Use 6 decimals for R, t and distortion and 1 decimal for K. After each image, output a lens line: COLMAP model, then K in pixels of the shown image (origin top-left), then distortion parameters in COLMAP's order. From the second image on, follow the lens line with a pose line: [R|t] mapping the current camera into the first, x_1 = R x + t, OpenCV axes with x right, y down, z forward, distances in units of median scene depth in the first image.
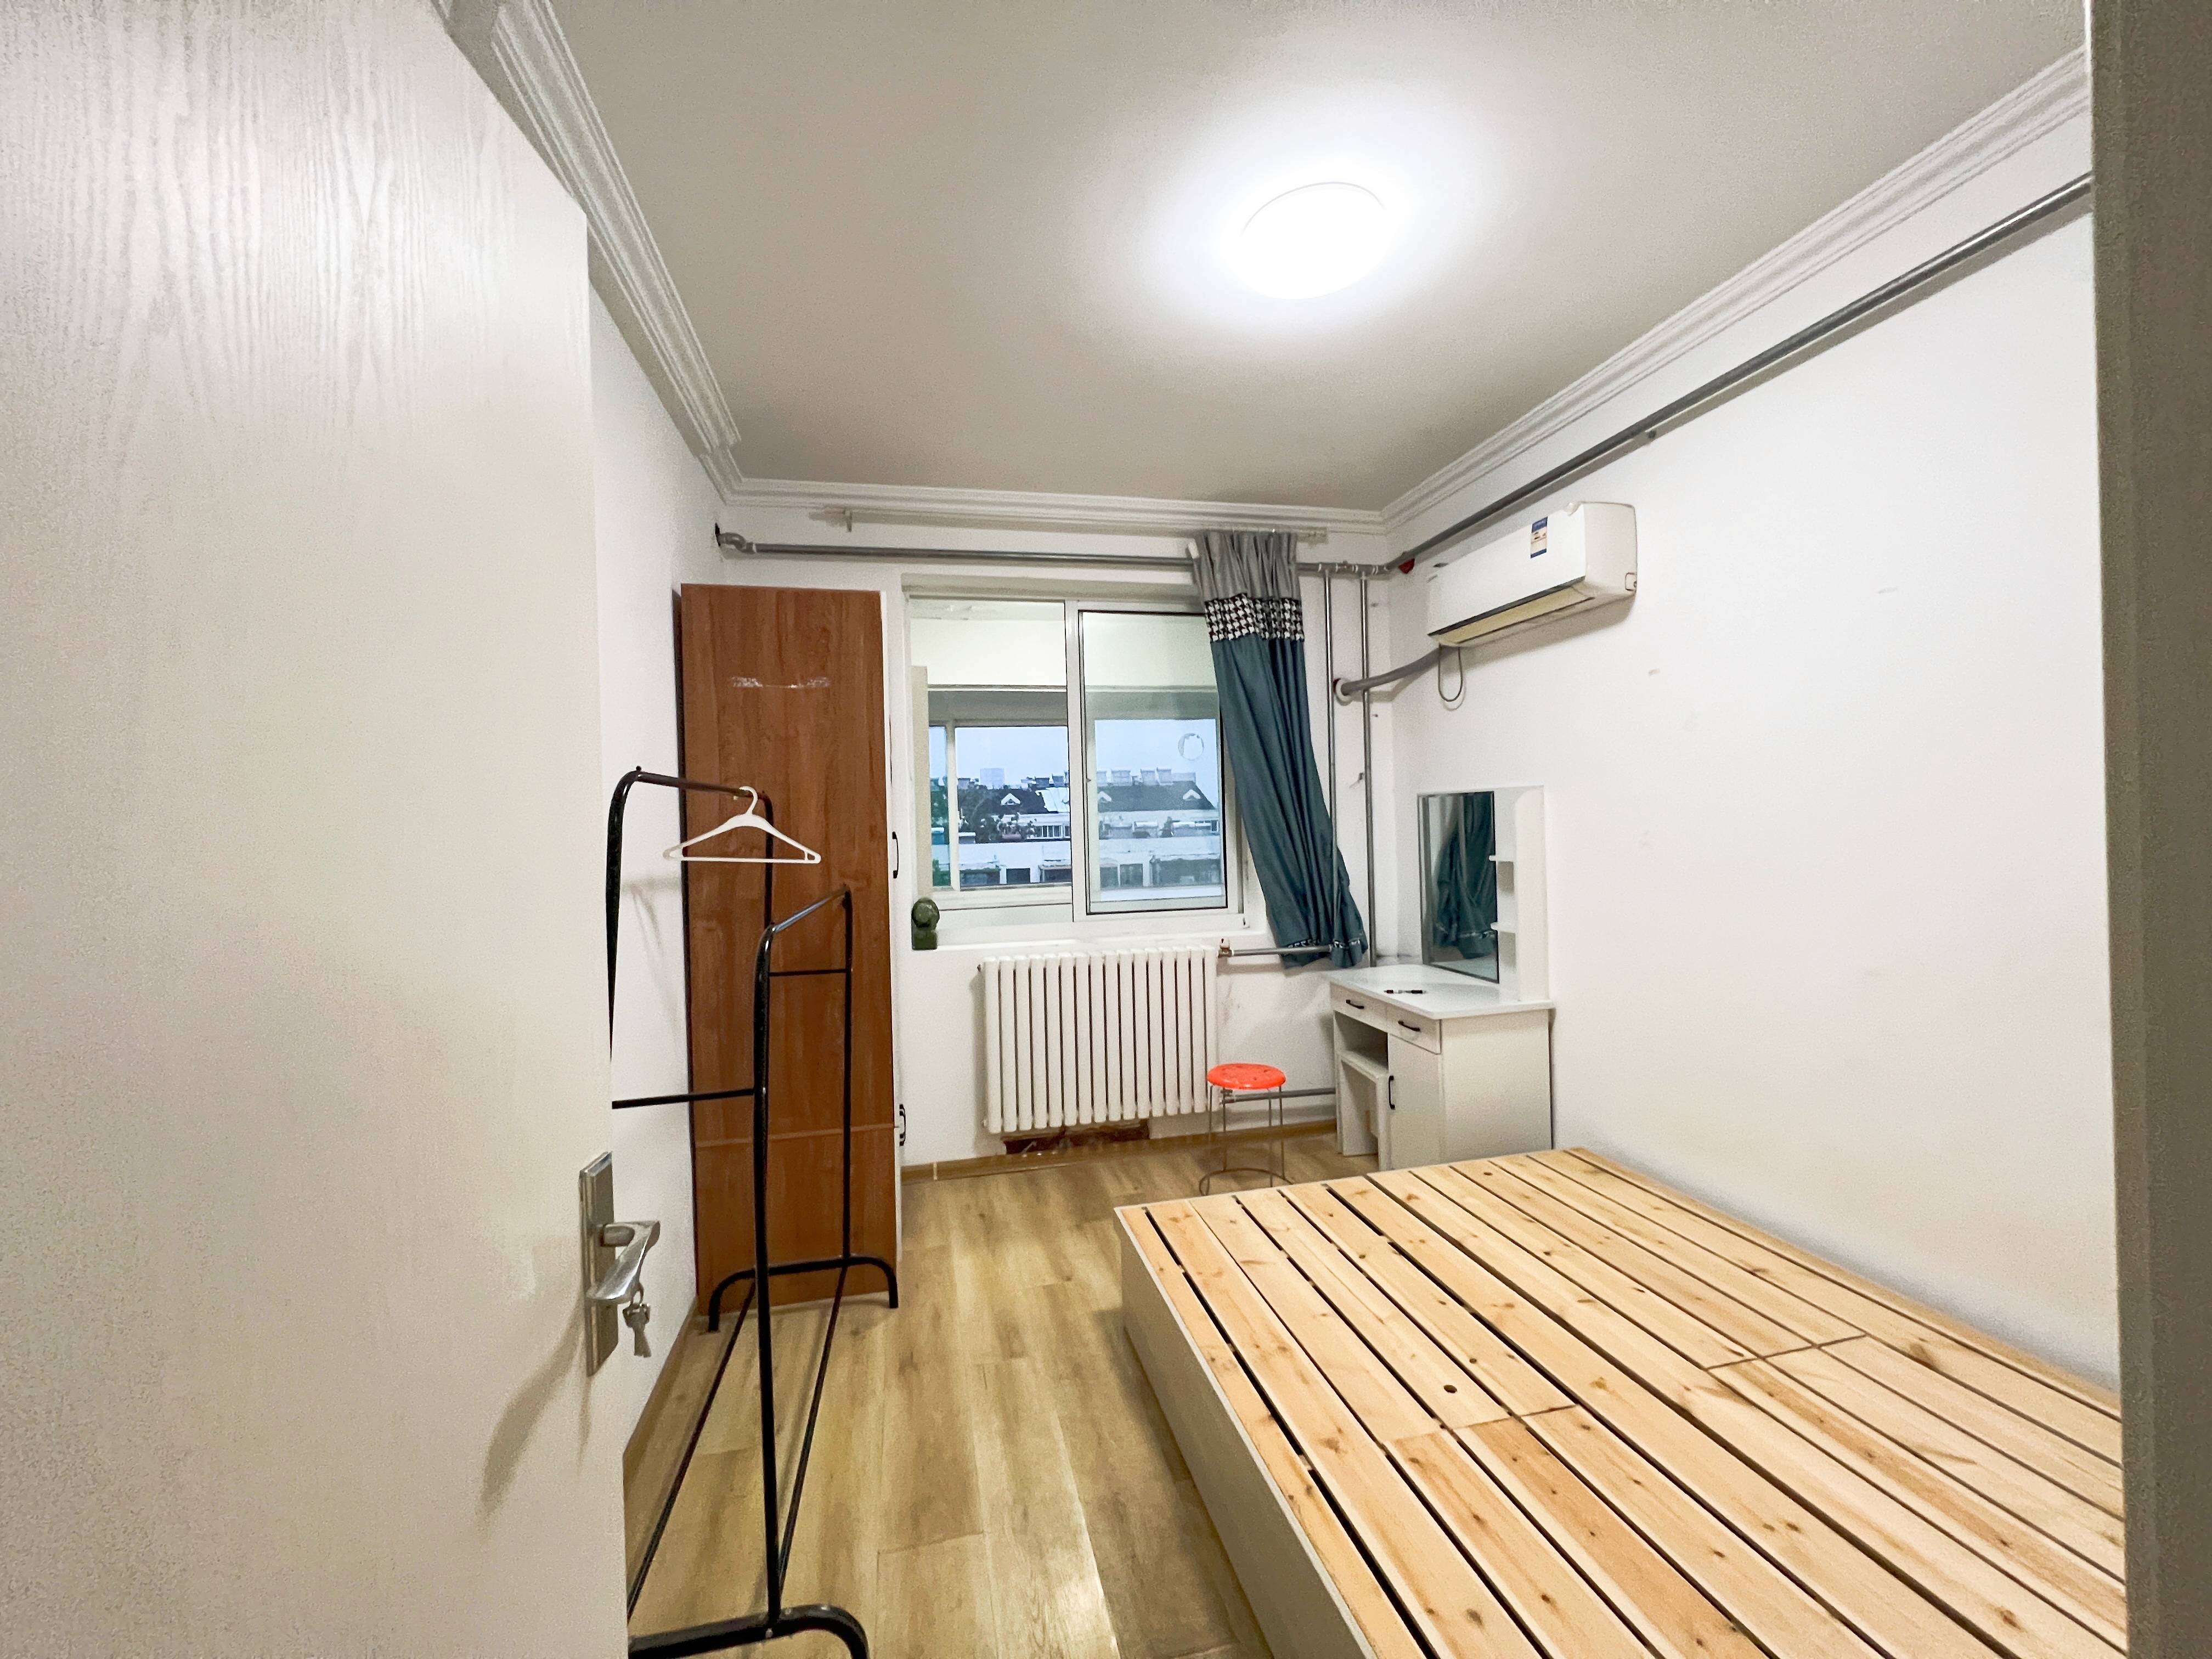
lens RADIAL K [[890.0, 0, 1106.8], [0, 890.0, 817.7], [0, 0, 1]] dist [-0.001278, 0.000092]
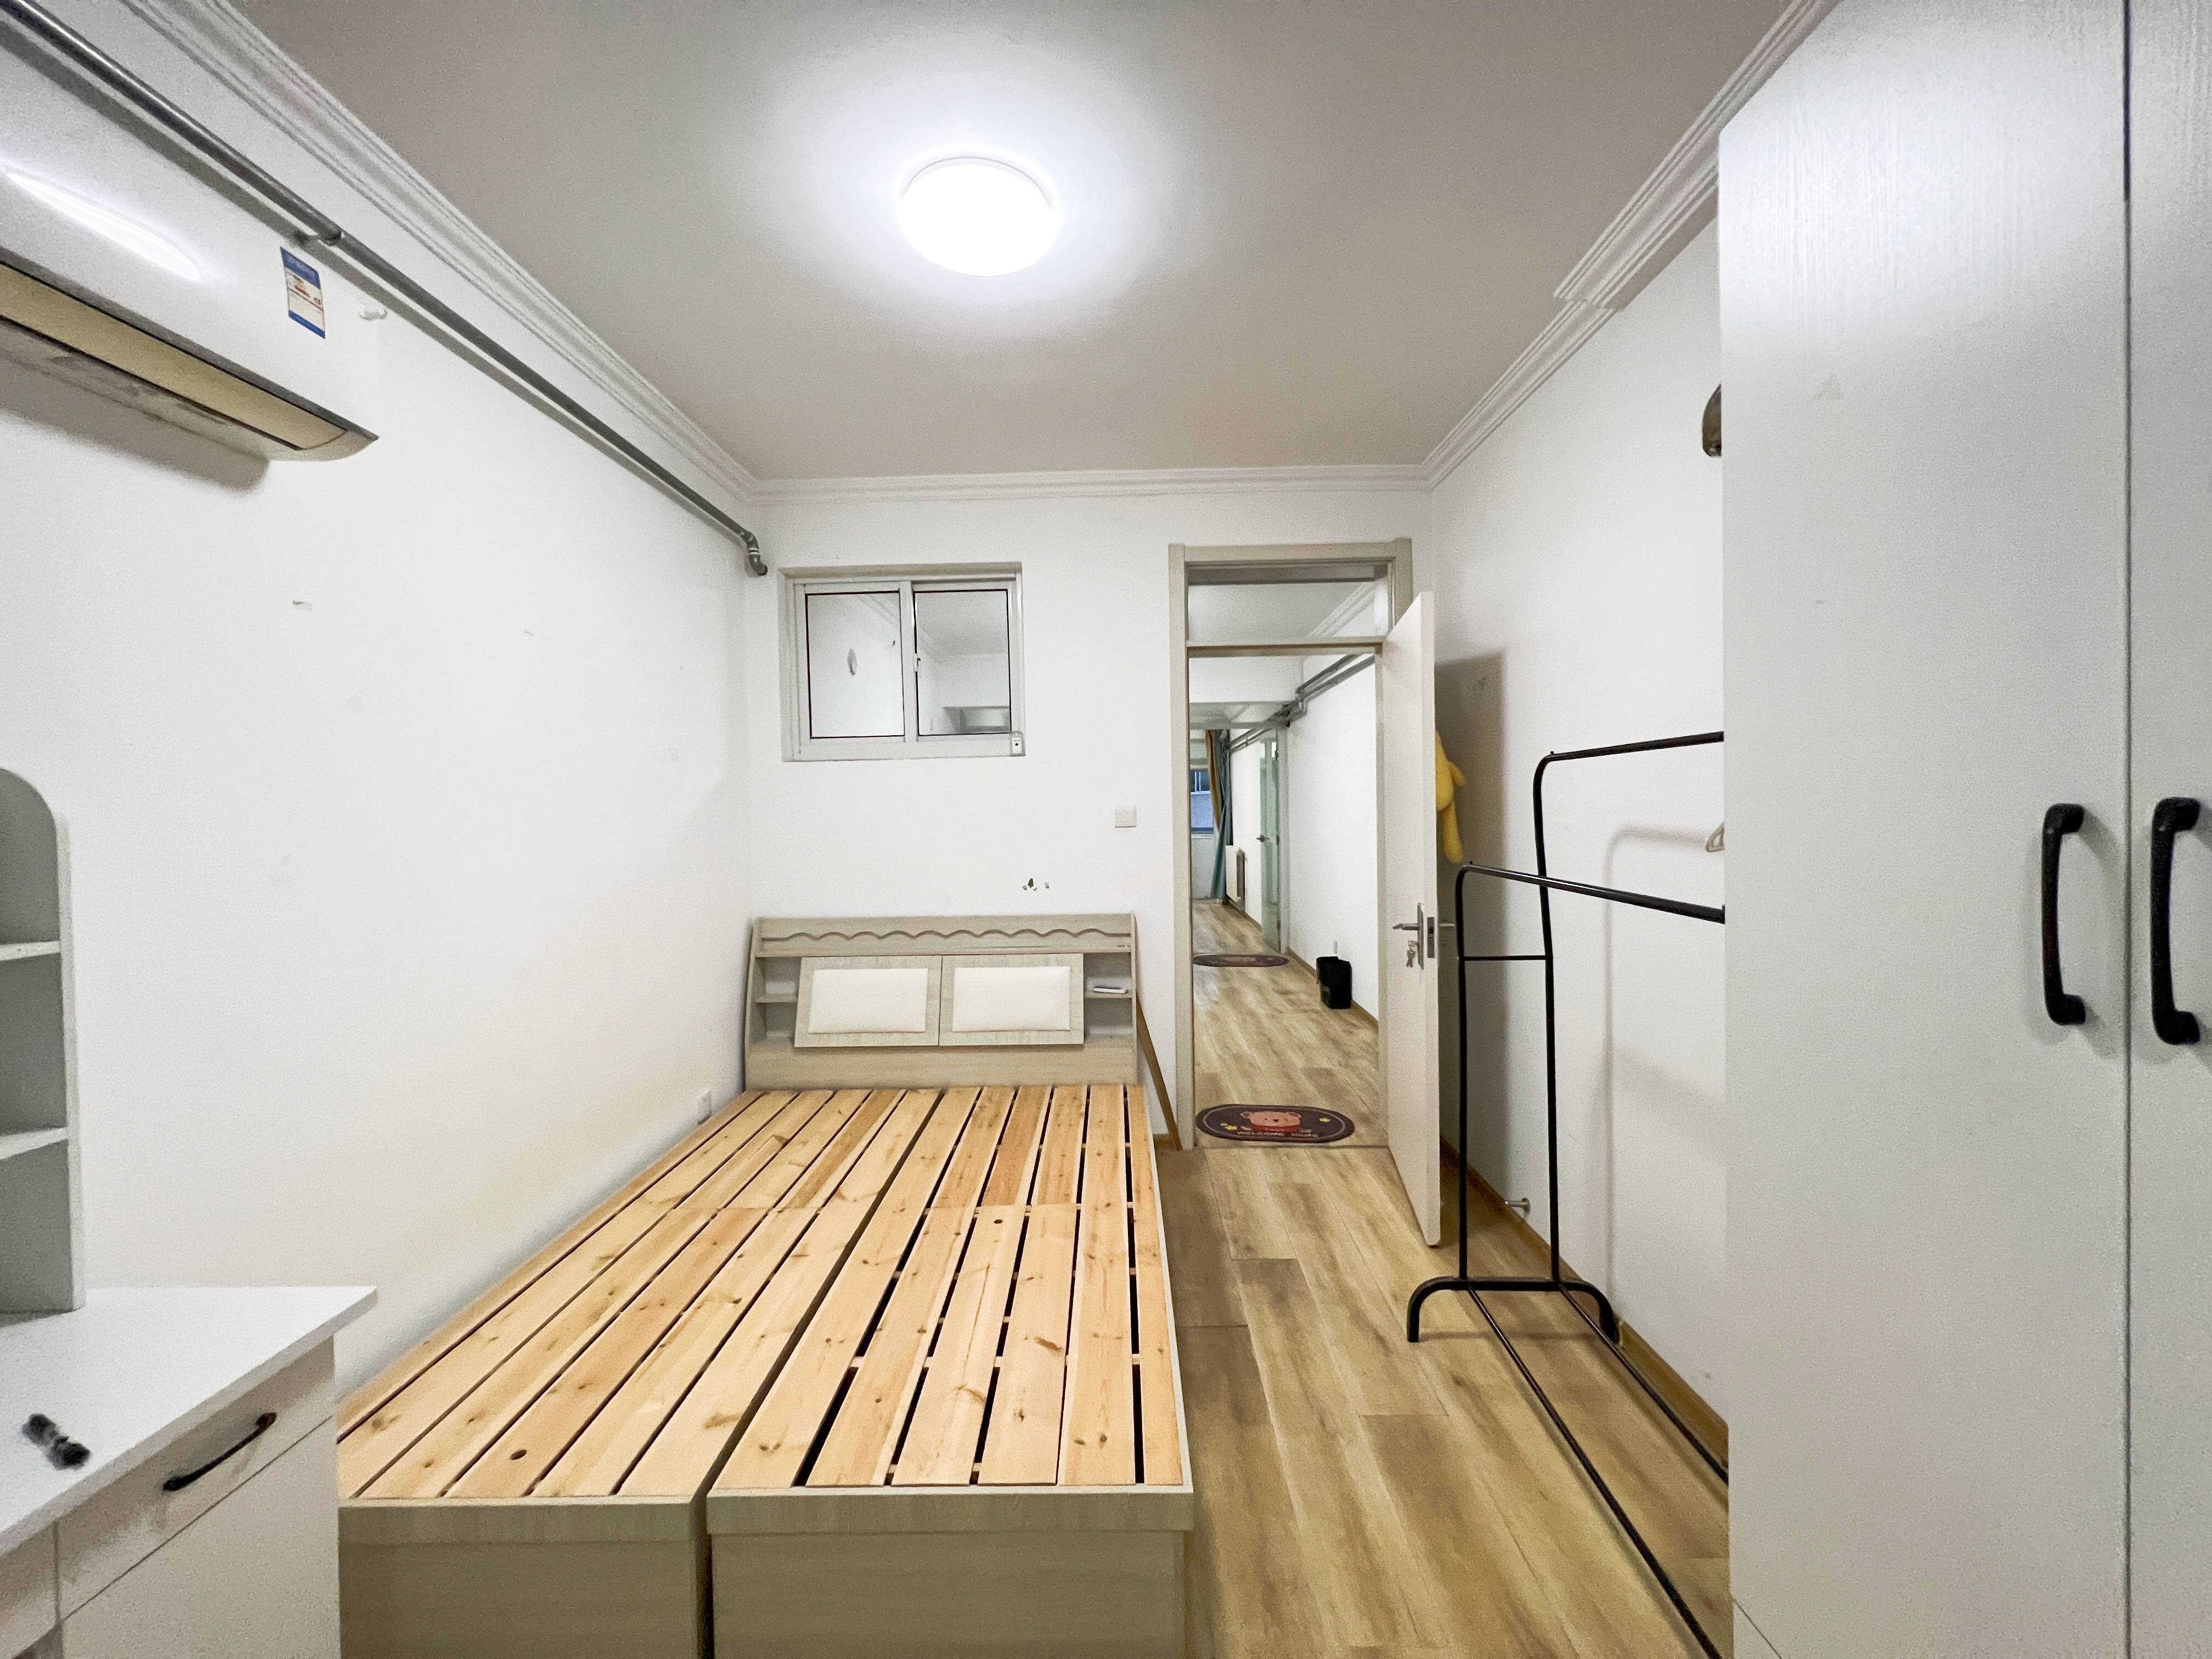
lens RADIAL K [[890.0, 0, 1106.1], [0, 890.0, 826.9], [0, 0, 1]] dist [-0.001278, 0.000092]
pose [[-0.969941, 0.039831, 0.240058, -0.112753], [0.043327, 0.999018, 0.009302, 0.016648], [-0.239451, 0.019423, -0.970714, 1.915239]]
